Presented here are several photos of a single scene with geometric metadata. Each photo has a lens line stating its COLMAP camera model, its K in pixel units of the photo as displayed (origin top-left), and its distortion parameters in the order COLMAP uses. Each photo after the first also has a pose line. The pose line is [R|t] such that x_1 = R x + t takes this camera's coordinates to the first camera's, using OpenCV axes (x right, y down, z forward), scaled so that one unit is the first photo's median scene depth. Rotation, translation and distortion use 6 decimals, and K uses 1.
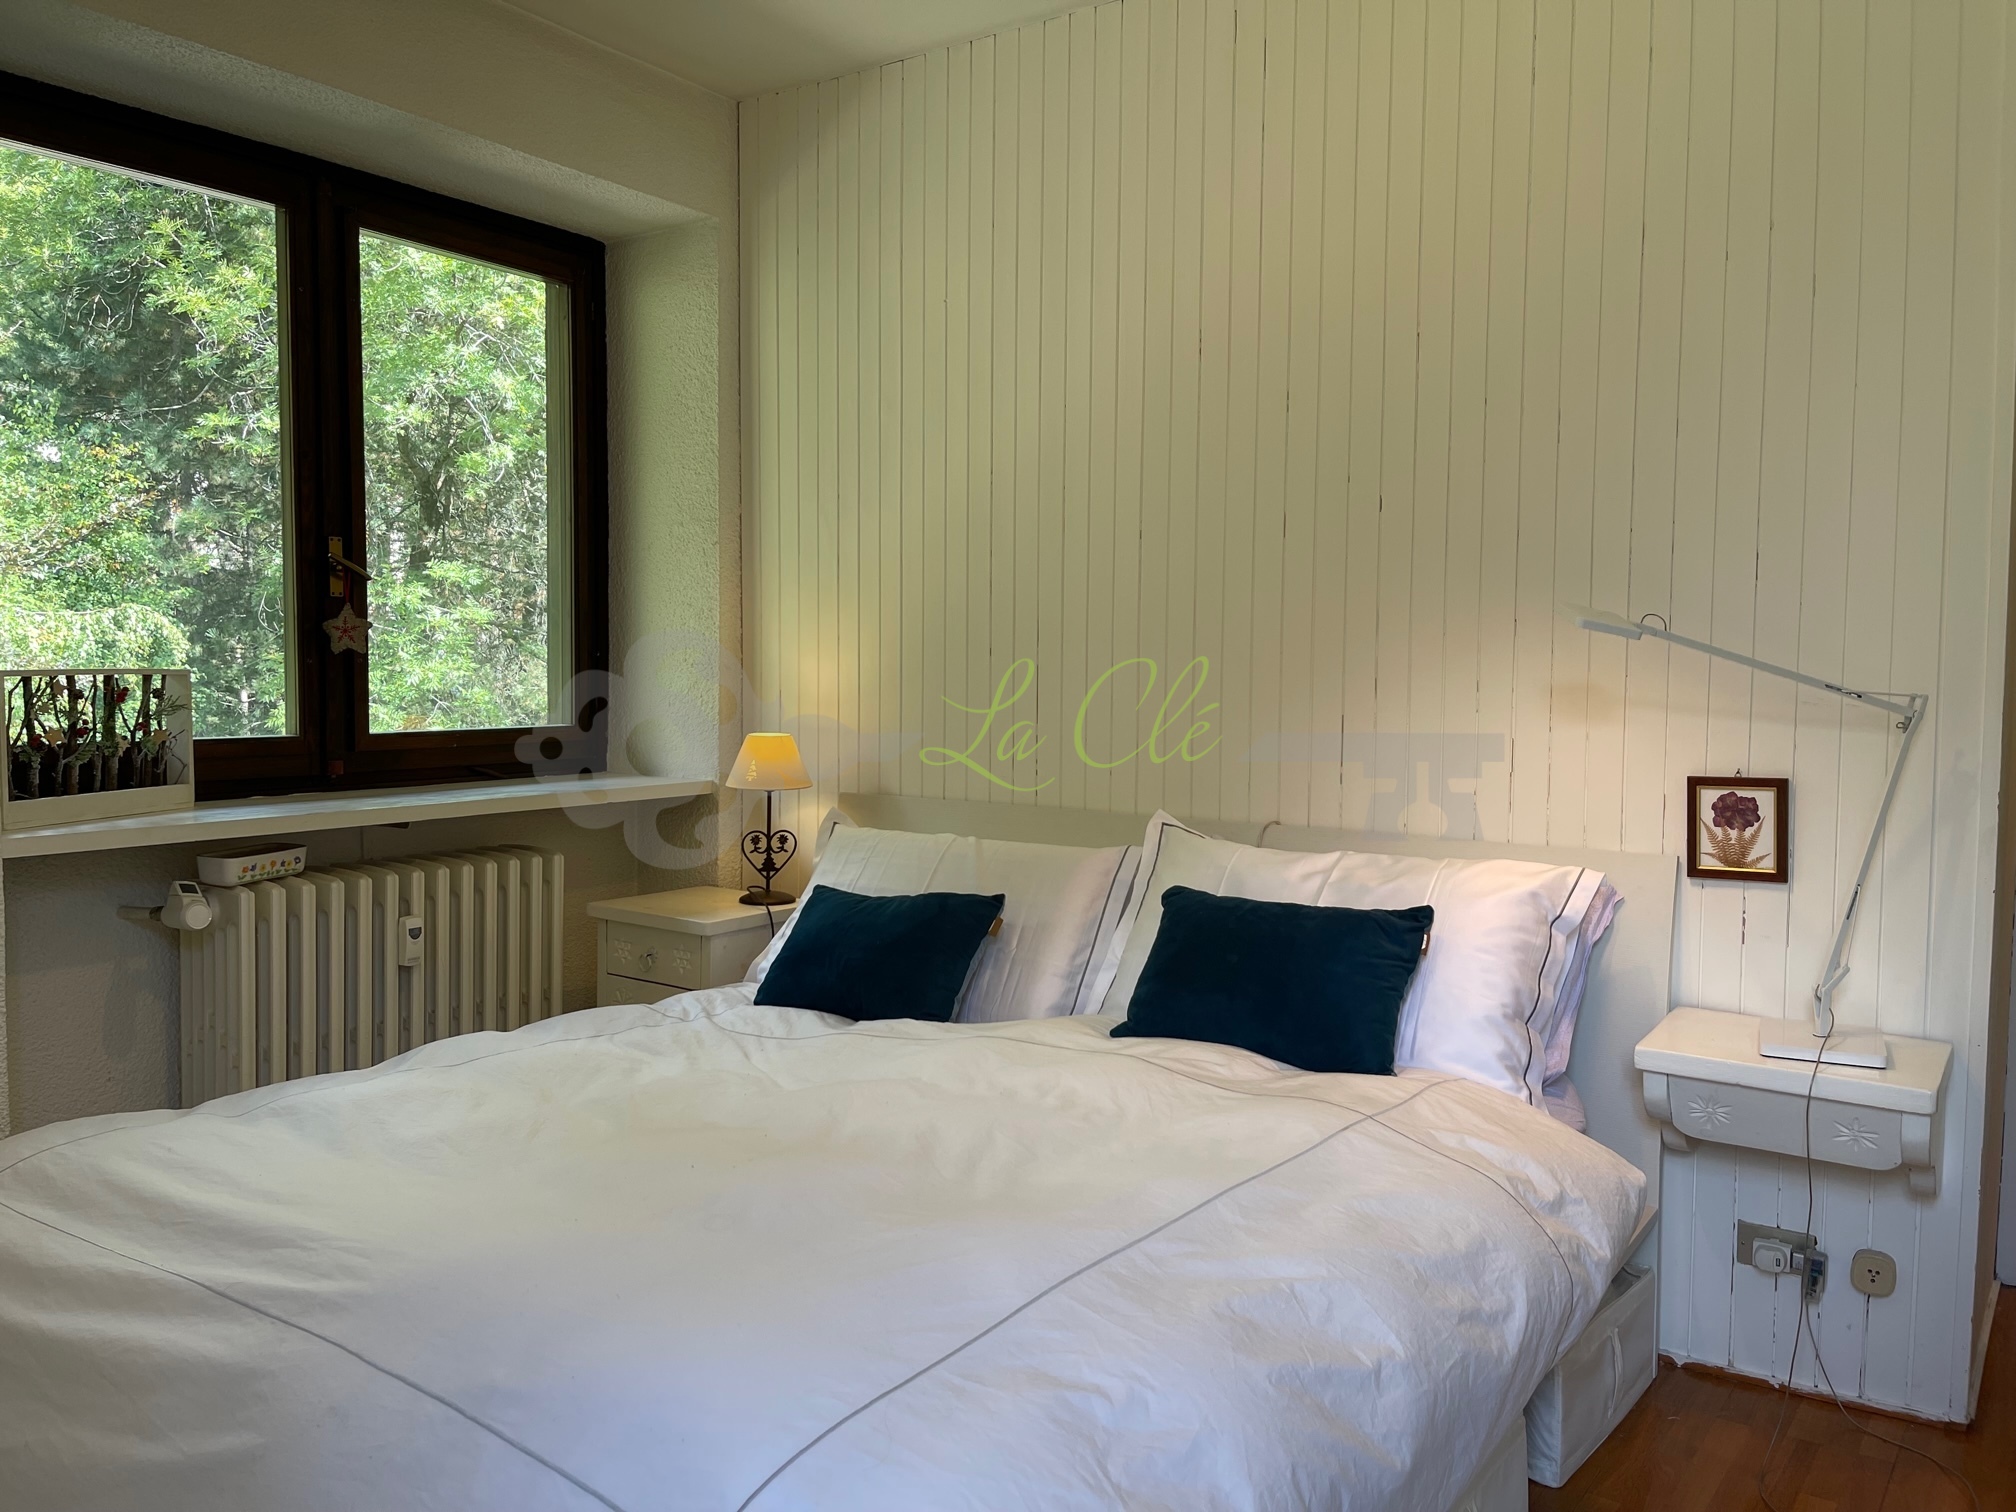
lens RADIAL K [[1521.1, 0, 1010.1], [0, 1521.1, 751.2], [0, 0, 1]] dist [0.062047, -0.084124]
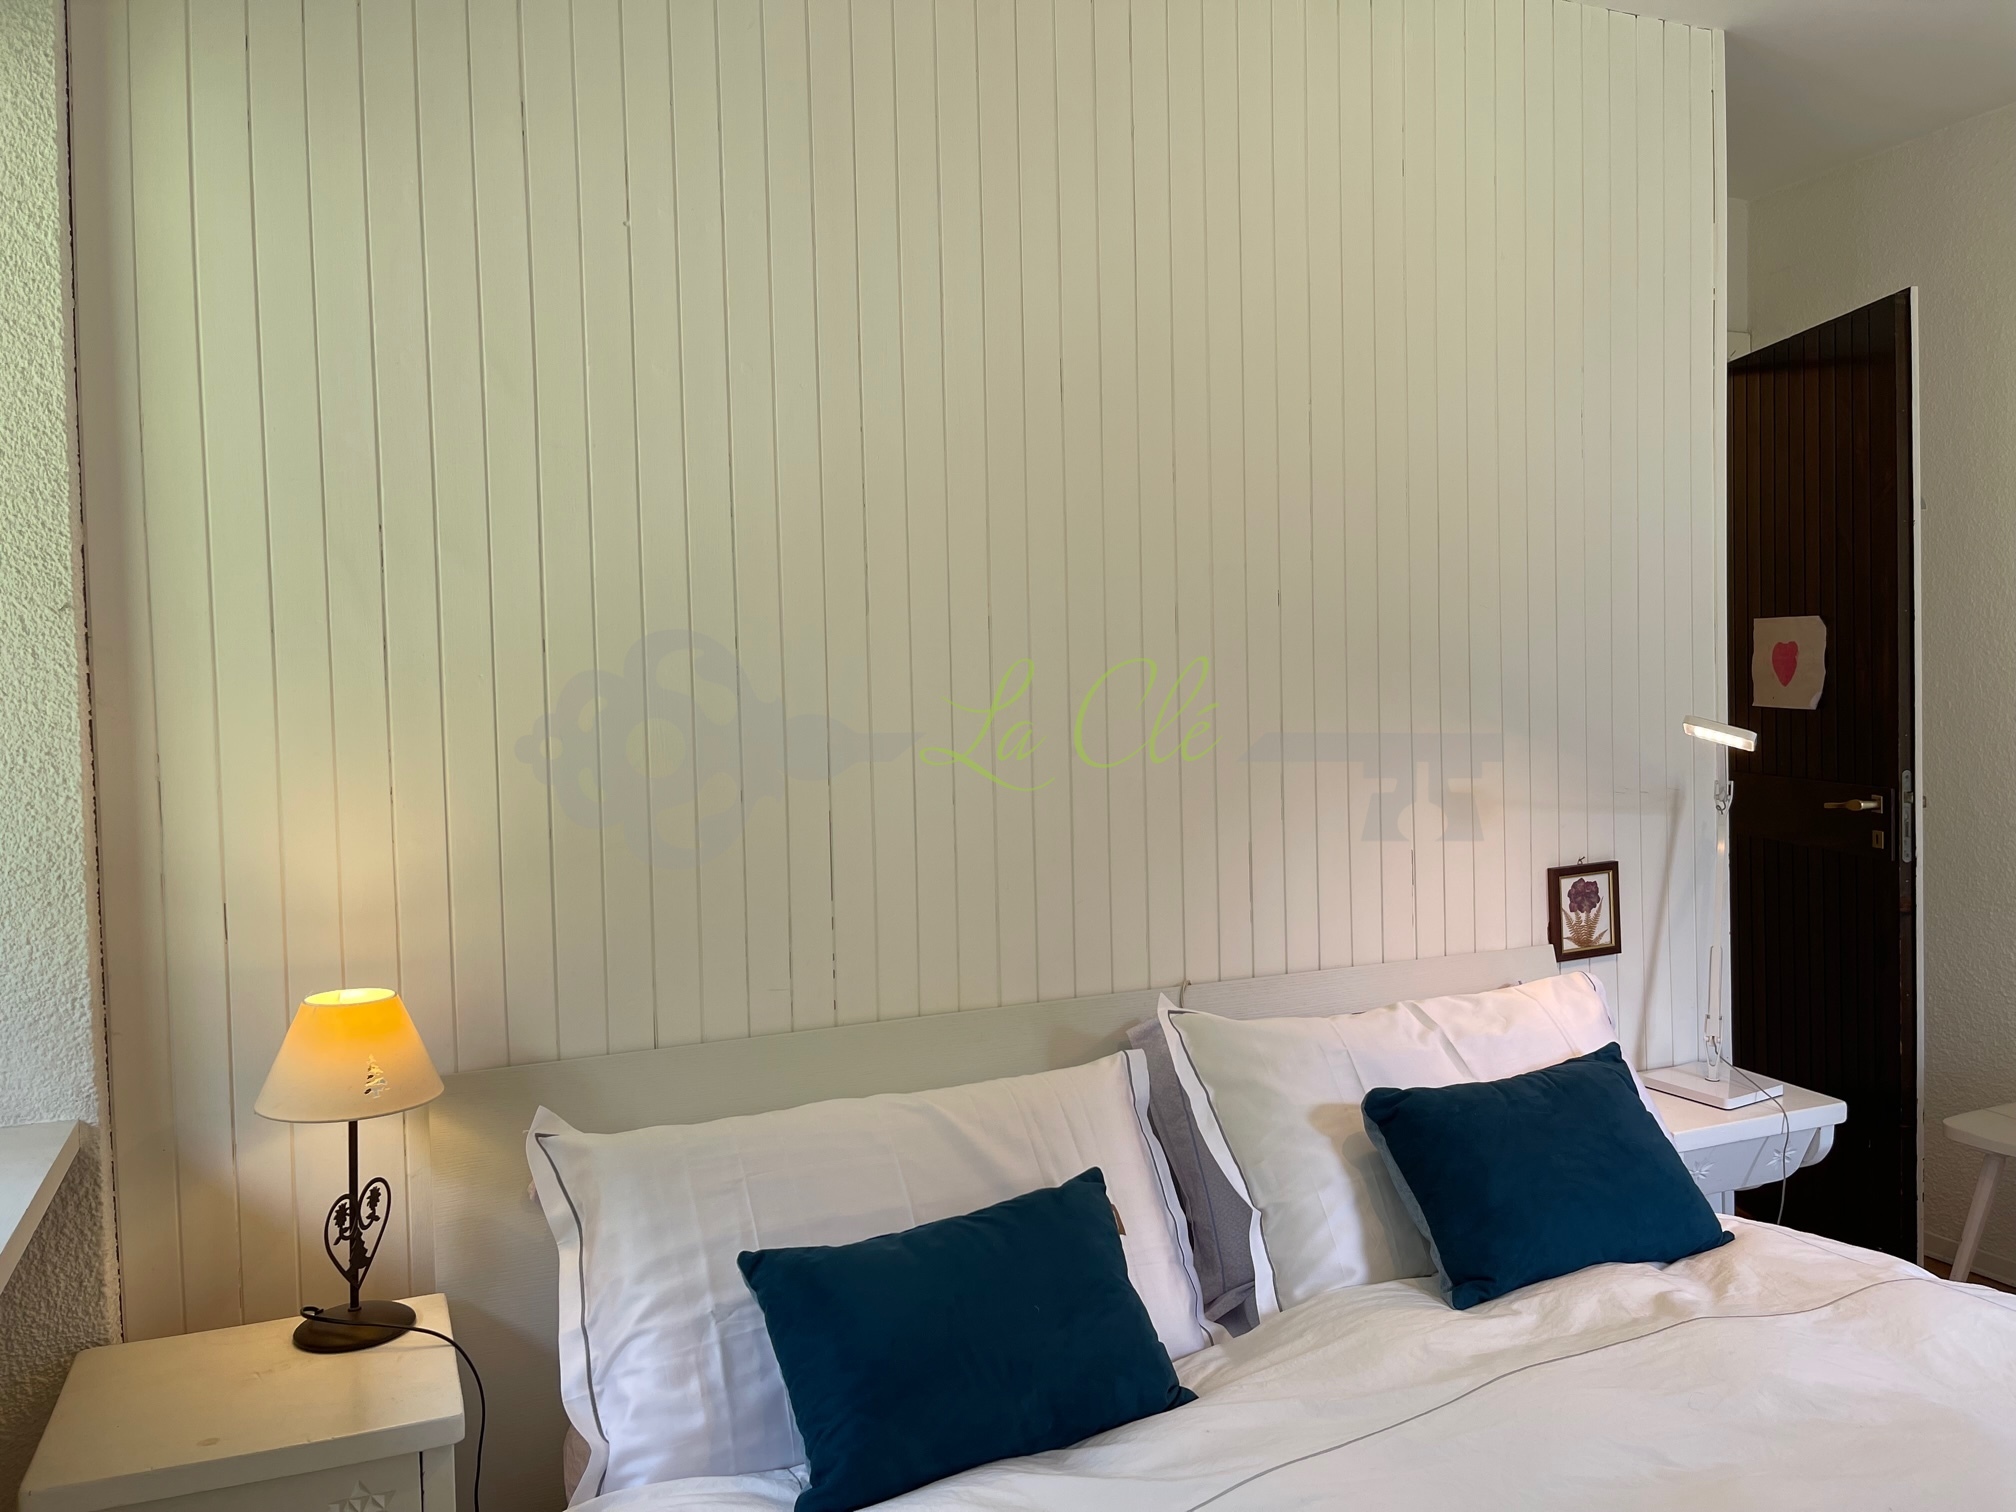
lens RADIAL K [[1521.1, 0, 1015.0], [0, 1521.1, 746.3], [0, 0, 1]] dist [0.062047, -0.084124]
pose [[0.525326, -0.059472, 0.848820, -0.667872], [0.087722, 0.996024, 0.015496, -0.120135], [-0.846367, 0.066320, 0.528455, 0.750945]]
